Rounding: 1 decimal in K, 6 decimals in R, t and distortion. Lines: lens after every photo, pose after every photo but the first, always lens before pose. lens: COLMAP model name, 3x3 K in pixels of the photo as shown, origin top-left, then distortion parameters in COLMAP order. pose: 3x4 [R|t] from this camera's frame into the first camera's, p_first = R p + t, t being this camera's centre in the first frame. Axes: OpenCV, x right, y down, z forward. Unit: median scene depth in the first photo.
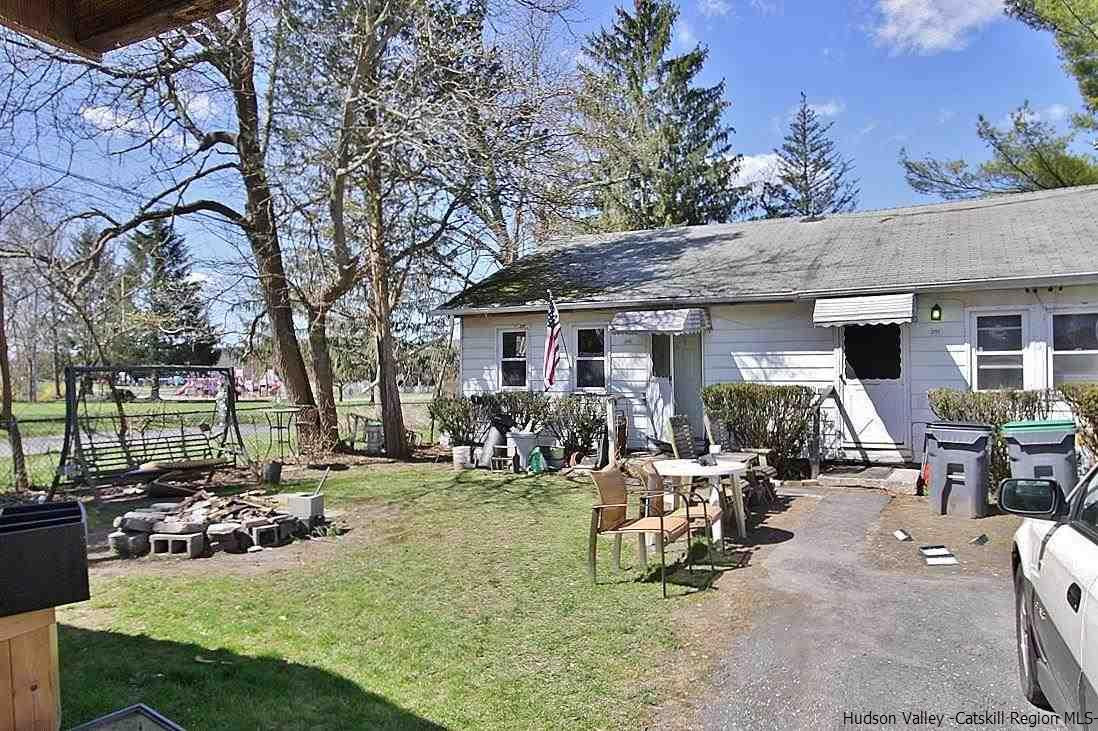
lens RADIAL K [[738.3, 0, 549.0], [0, 738.3, 365.5], [0, 0, 1]] dist [-0.034614, 0.035955]
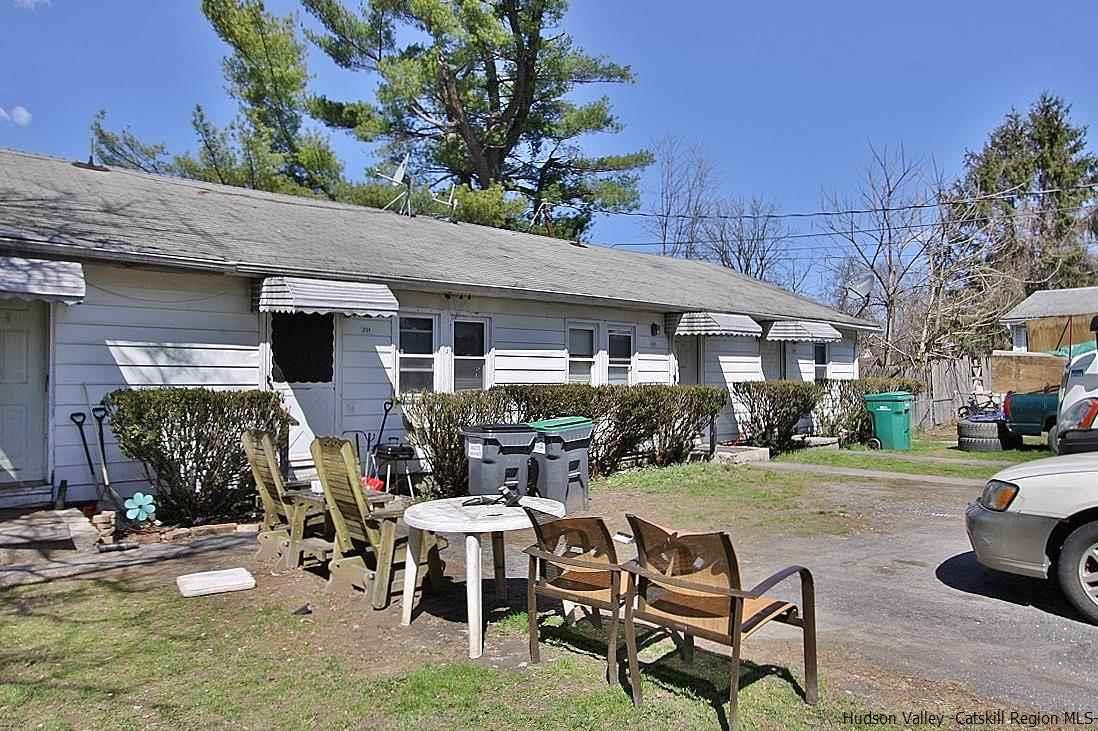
lens RADIAL K [[738.3, 0, 549.0], [0, 738.3, 365.5], [0, 0, 1]] dist [-0.034614, 0.035955]
pose [[0.329696, 0.025153, 0.943752, -0.232499], [-0.010358, 0.999681, -0.023025, 0.014934], [-0.944030, -0.002185, 0.329852, 0.438459]]
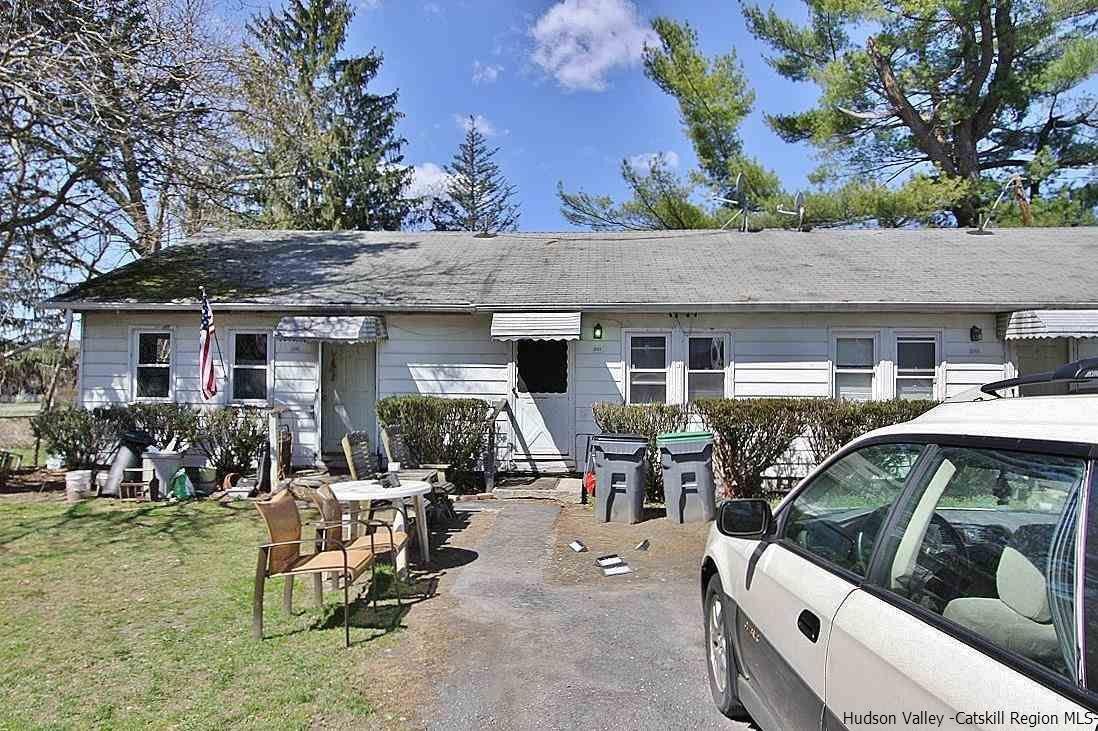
lens RADIAL K [[738.3, 0, 549.0], [0, 738.3, 365.5], [0, 0, 1]] dist [-0.034614, 0.035955]
pose [[0.900455, 0.023626, 0.434307, -0.005378], [-0.017503, 0.999683, -0.018092, -0.001328], [-0.434597, 0.008689, 0.900583, 0.050628]]
